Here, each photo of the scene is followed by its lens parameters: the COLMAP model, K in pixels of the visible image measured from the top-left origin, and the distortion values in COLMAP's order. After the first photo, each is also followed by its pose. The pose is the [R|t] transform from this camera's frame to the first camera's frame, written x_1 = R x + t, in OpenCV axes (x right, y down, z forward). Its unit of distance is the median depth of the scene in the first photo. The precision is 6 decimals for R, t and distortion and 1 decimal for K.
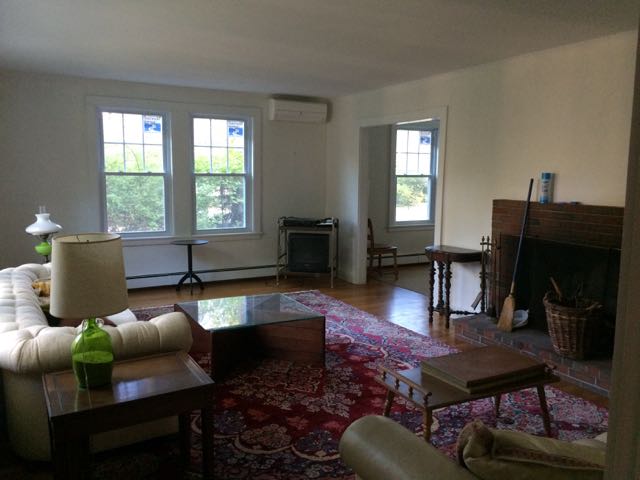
lens RADIAL K [[519.4, 0, 320.0], [0, 519.4, 240.0], [0, 0, 1]] dist [0.006474, 0.000357]
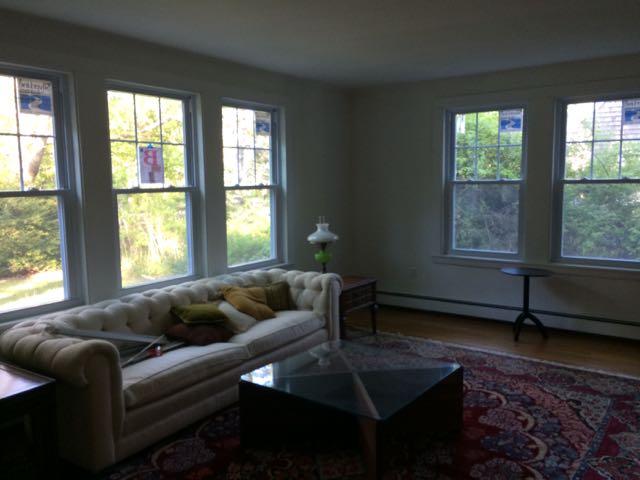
lens RADIAL K [[519.4, 0, 320.0], [0, 519.4, 240.0], [0, 0, 1]] dist [0.006474, 0.000357]
pose [[0.439374, 0.081717, -0.894580, 0.397500], [-0.091898, 0.994718, 0.045728, -0.064470], [0.893591, 0.062118, 0.444563, 0.531575]]
